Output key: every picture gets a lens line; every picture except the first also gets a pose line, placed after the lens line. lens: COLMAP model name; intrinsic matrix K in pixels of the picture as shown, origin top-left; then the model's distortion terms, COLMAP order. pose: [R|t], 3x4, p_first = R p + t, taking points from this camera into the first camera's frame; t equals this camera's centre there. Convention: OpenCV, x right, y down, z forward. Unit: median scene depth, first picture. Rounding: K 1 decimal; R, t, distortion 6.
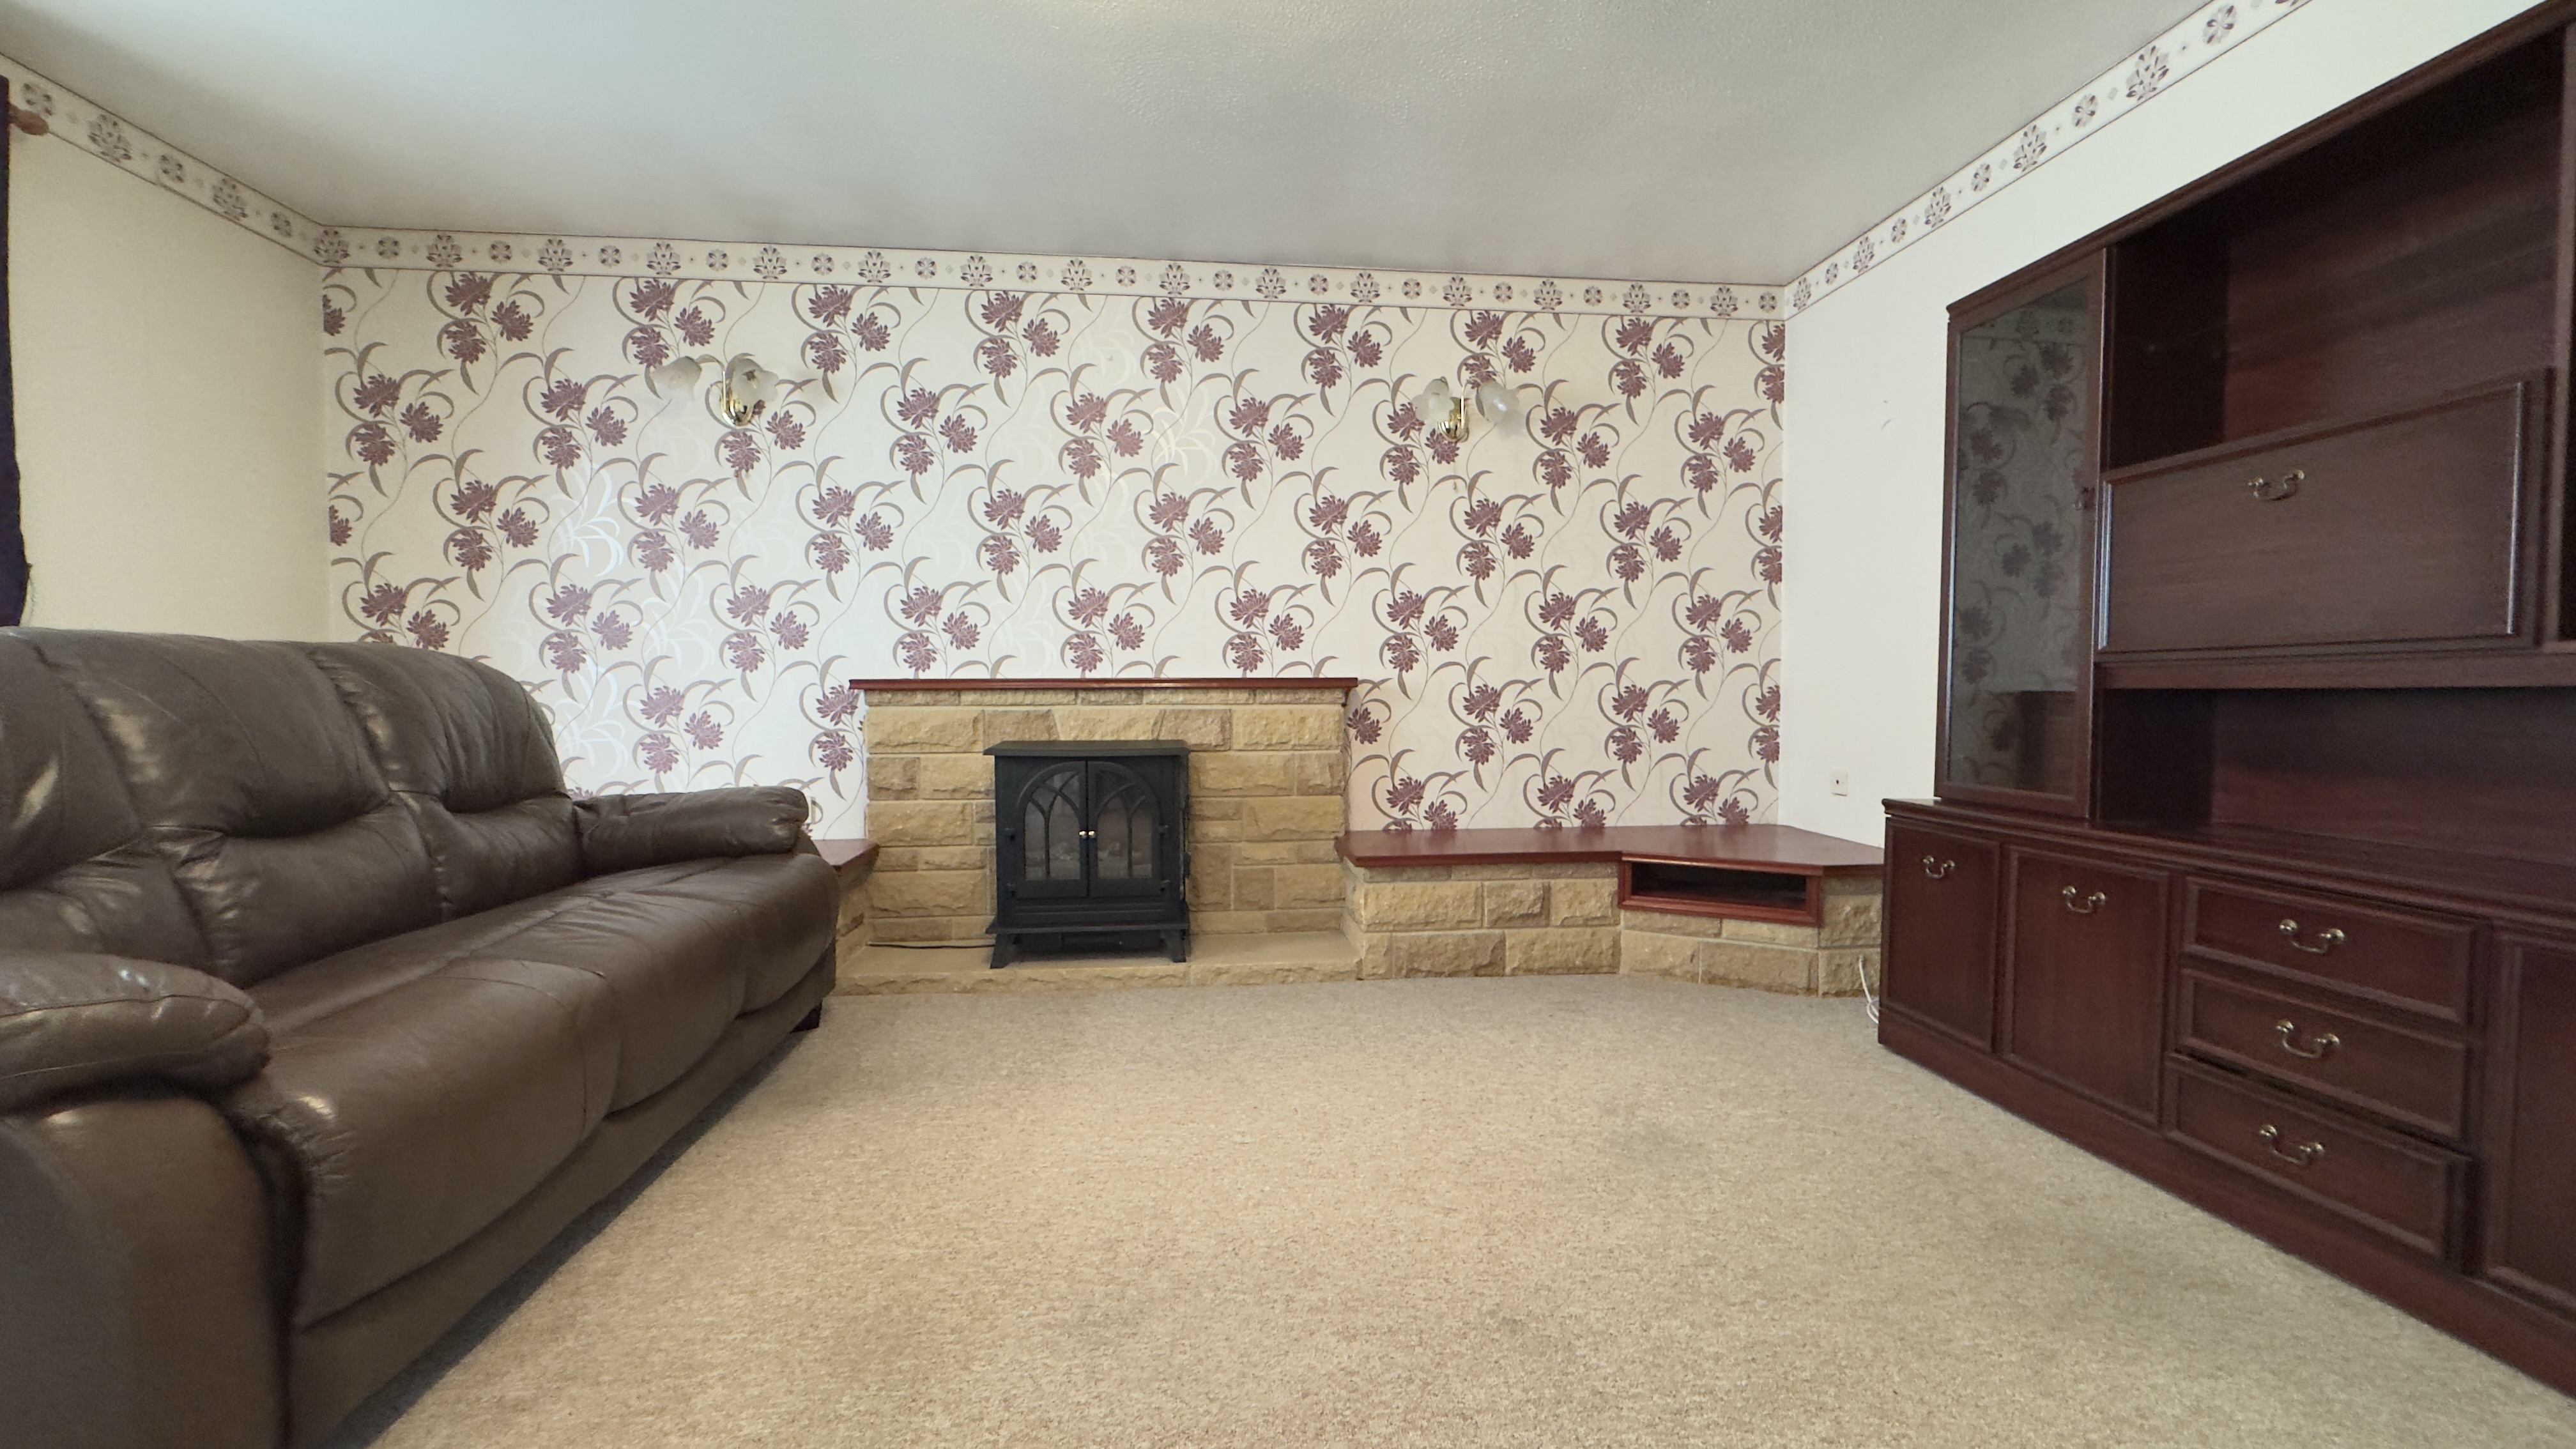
lens RADIAL K [[1026.3, 0, 1288.0], [0, 1026.3, 724.5], [0, 0, 1]] dist [-0.002799, 0.000048]
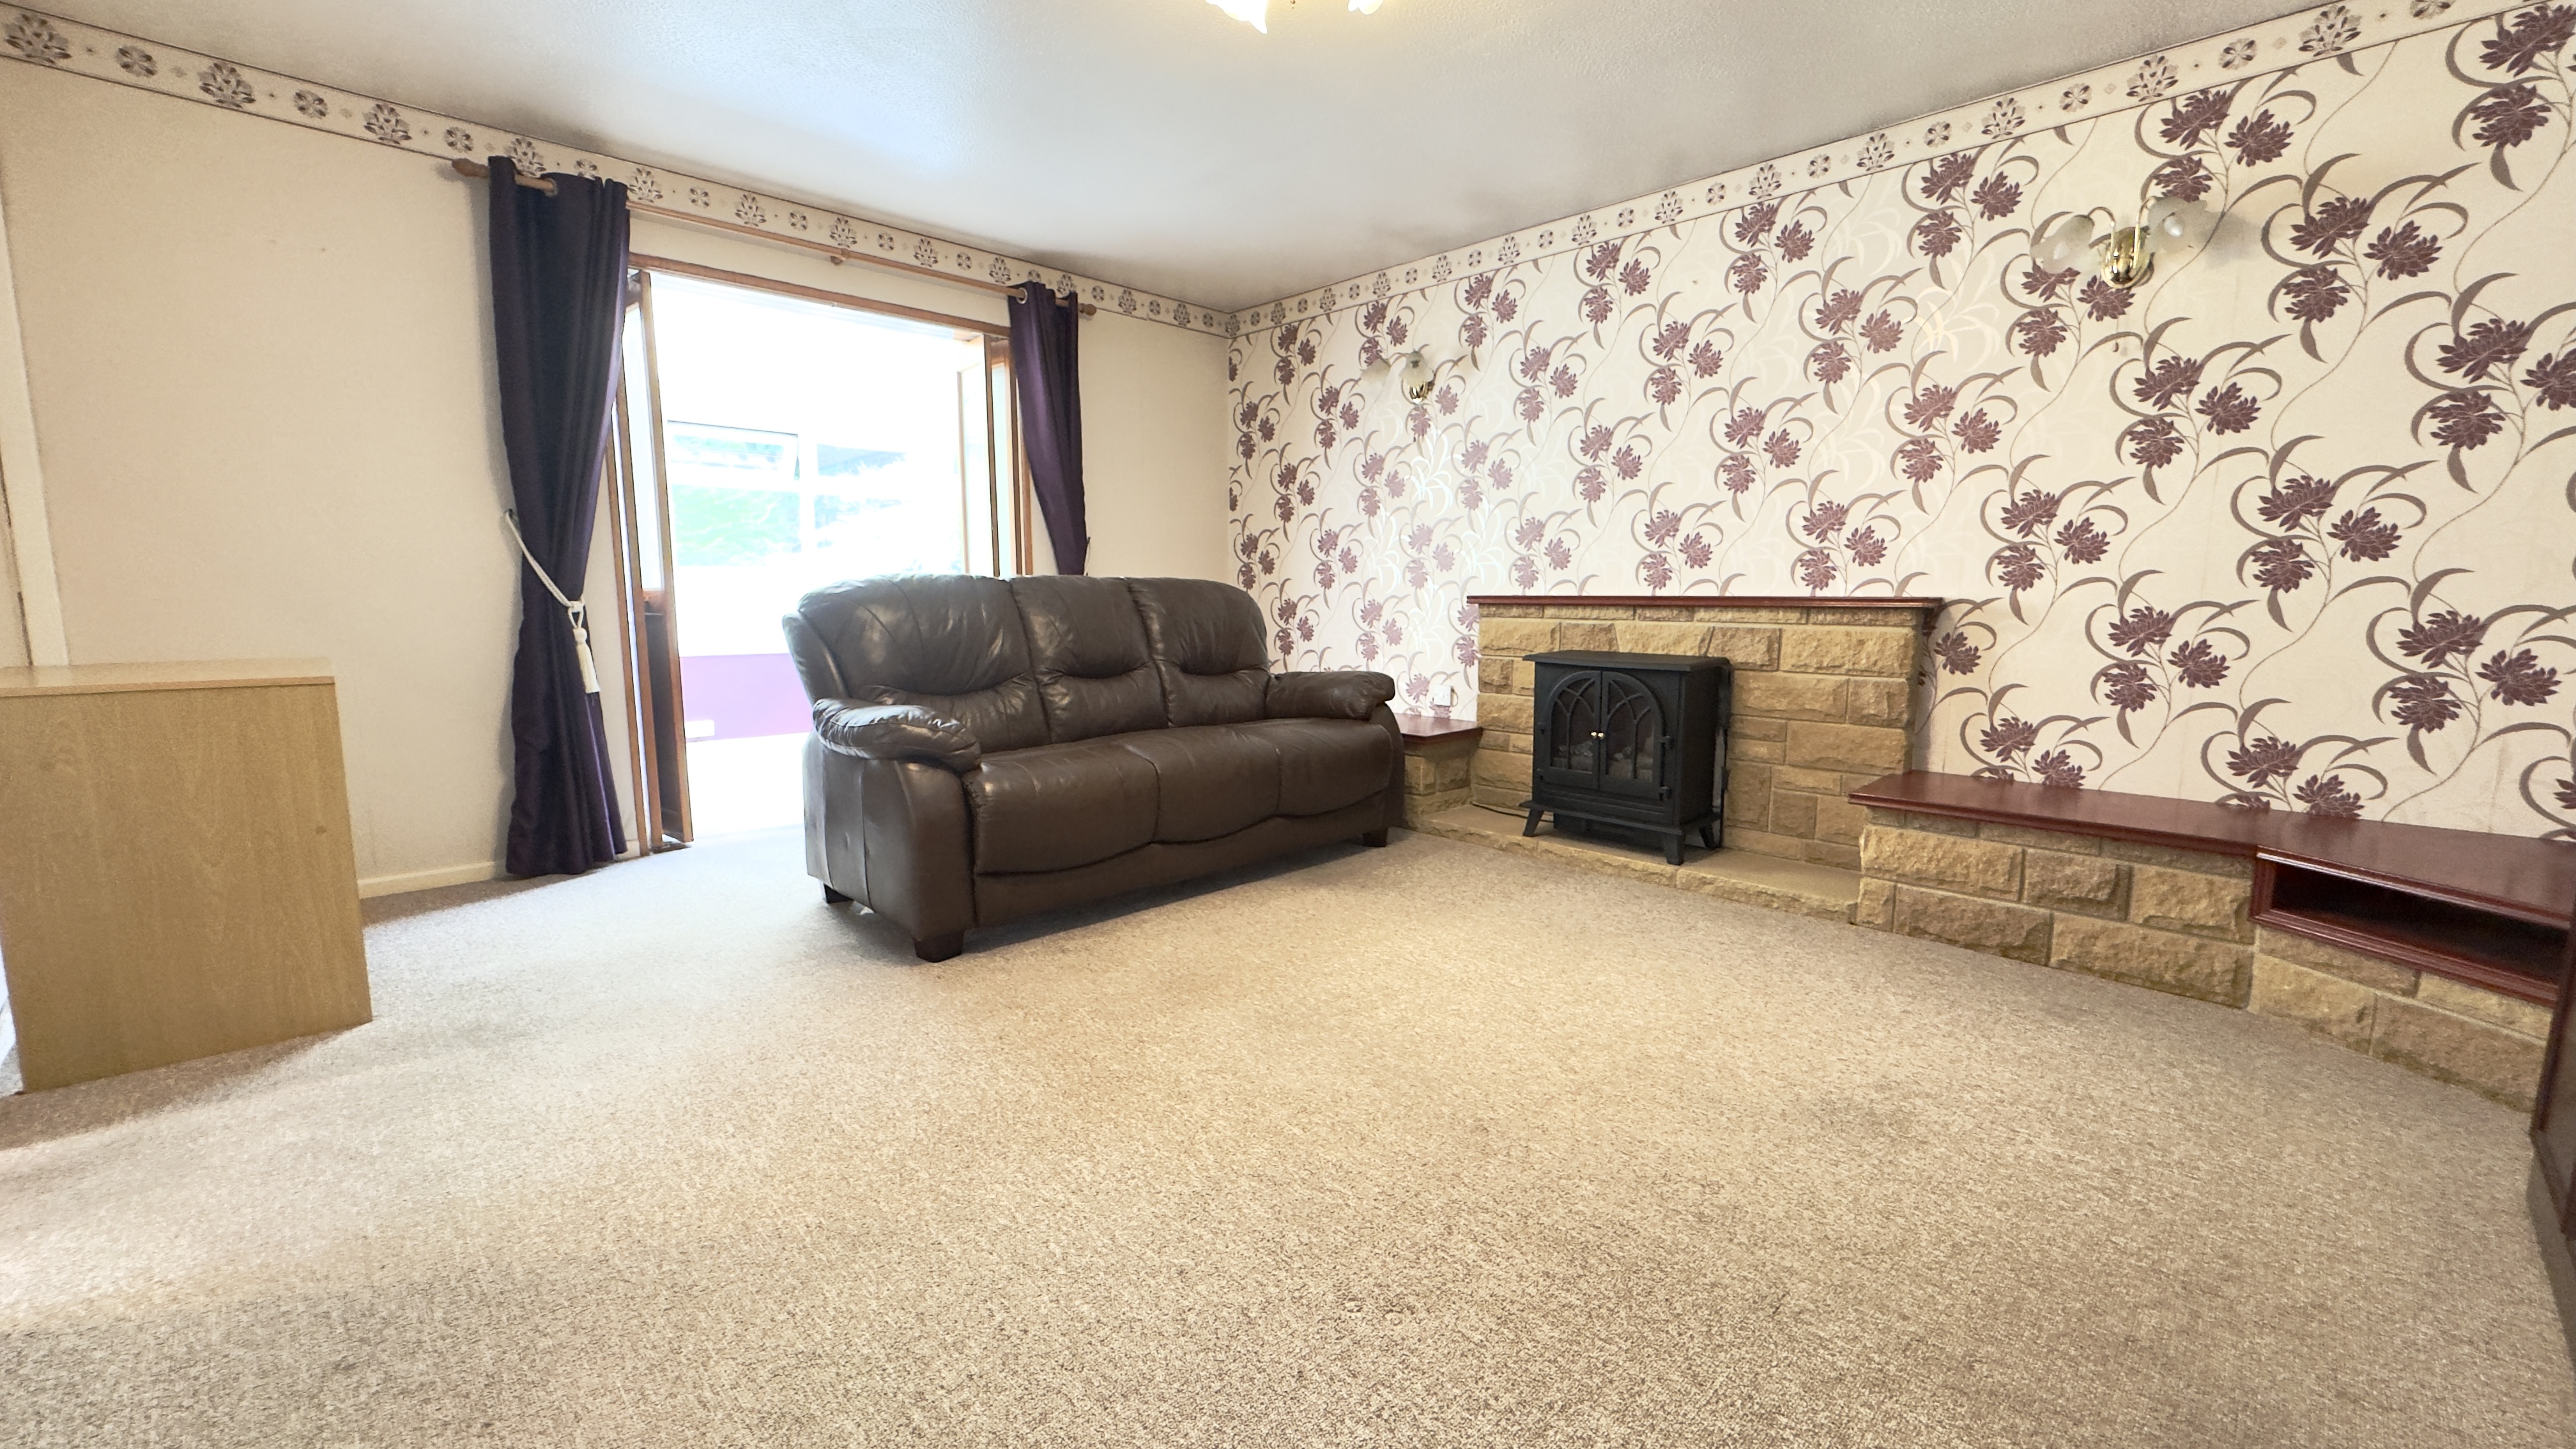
lens RADIAL K [[1026.3, 0, 1288.0], [0, 1026.3, 724.5], [0, 0, 1]] dist [-0.002799, 0.000048]
pose [[0.624293, 0.104298, -0.774196, 0.424021], [-0.032061, 0.993633, 0.108007, -0.015037], [0.780532, -0.042607, 0.623662, 0.023320]]
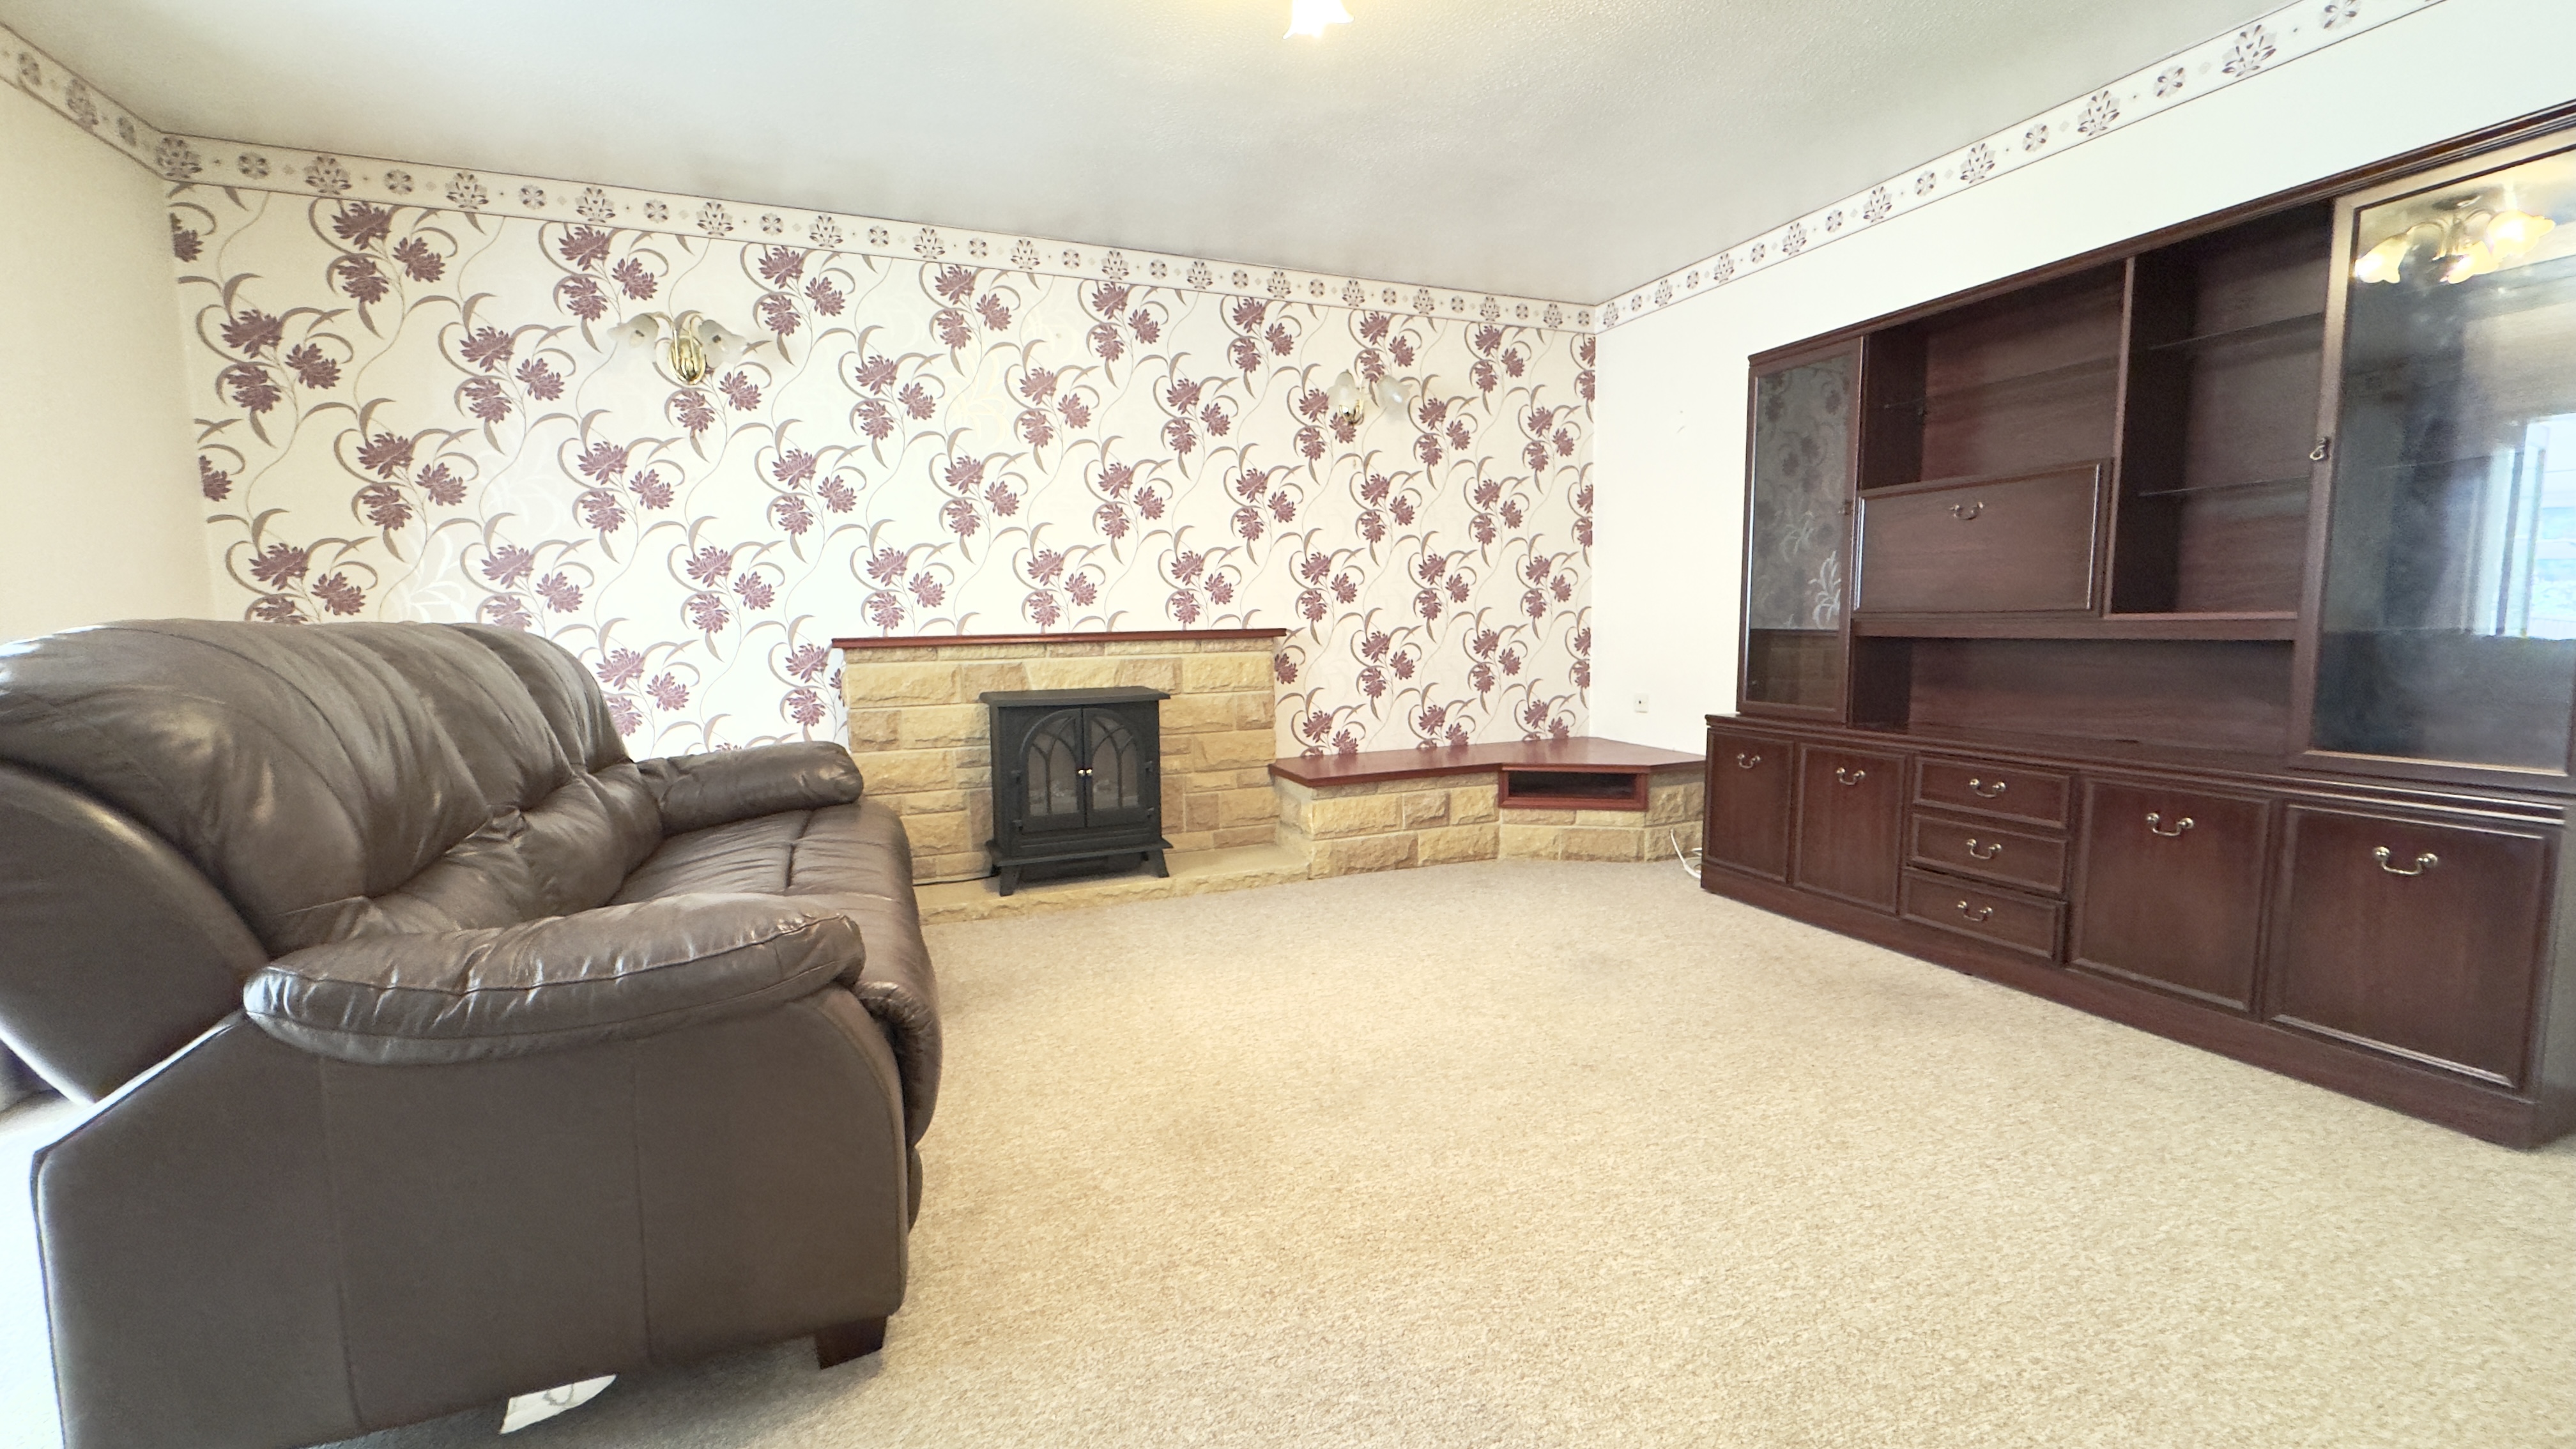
lens RADIAL K [[1026.3, 0, 1288.0], [0, 1026.3, 724.5], [0, 0, 1]] dist [-0.002799, 0.000048]
pose [[0.960059, -0.042001, 0.276627, -0.264968], [0.022761, 0.997116, 0.072400, -0.021124], [-0.278870, -0.063212, 0.958246, -0.134885]]
